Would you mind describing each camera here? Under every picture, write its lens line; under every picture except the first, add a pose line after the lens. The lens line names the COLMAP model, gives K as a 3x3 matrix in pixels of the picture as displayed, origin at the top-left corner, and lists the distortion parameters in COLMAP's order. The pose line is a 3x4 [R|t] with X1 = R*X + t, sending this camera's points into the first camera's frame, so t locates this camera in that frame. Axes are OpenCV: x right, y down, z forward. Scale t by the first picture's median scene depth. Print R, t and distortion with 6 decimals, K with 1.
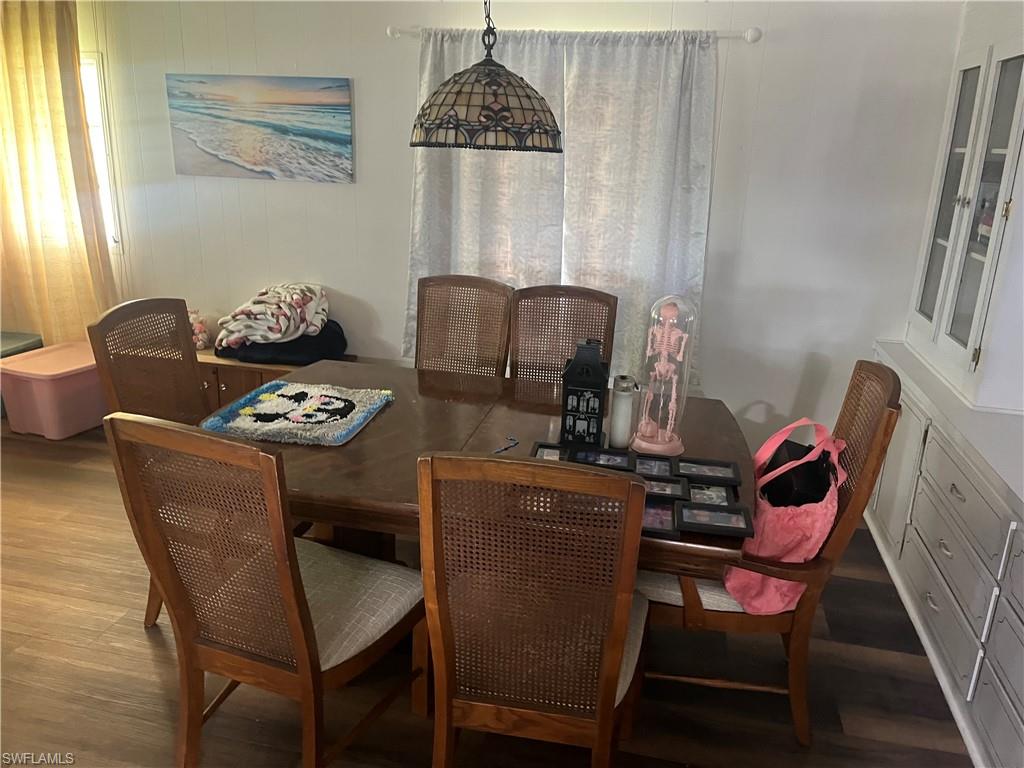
lens RADIAL K [[774.6, 0, 513.7], [0, 774.6, 378.1], [0, 0, 1]] dist [0.058549, -0.080739]
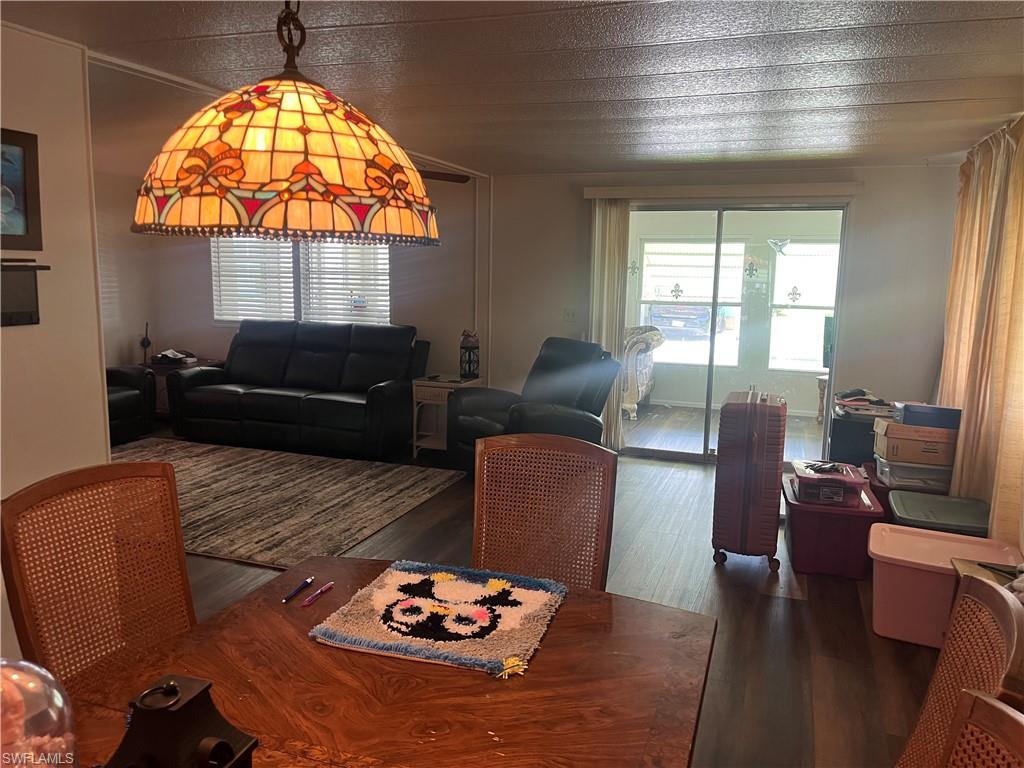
lens RADIAL K [[774.6, 0, 519.4], [0, 774.6, 387.5], [0, 0, 1]] dist [0.058549, -0.080739]
pose [[-0.099922, 0.123186, -0.987340, 0.268615], [-0.323859, 0.934245, 0.149338, -0.183335], [0.940814, 0.334682, -0.053456, 0.674123]]
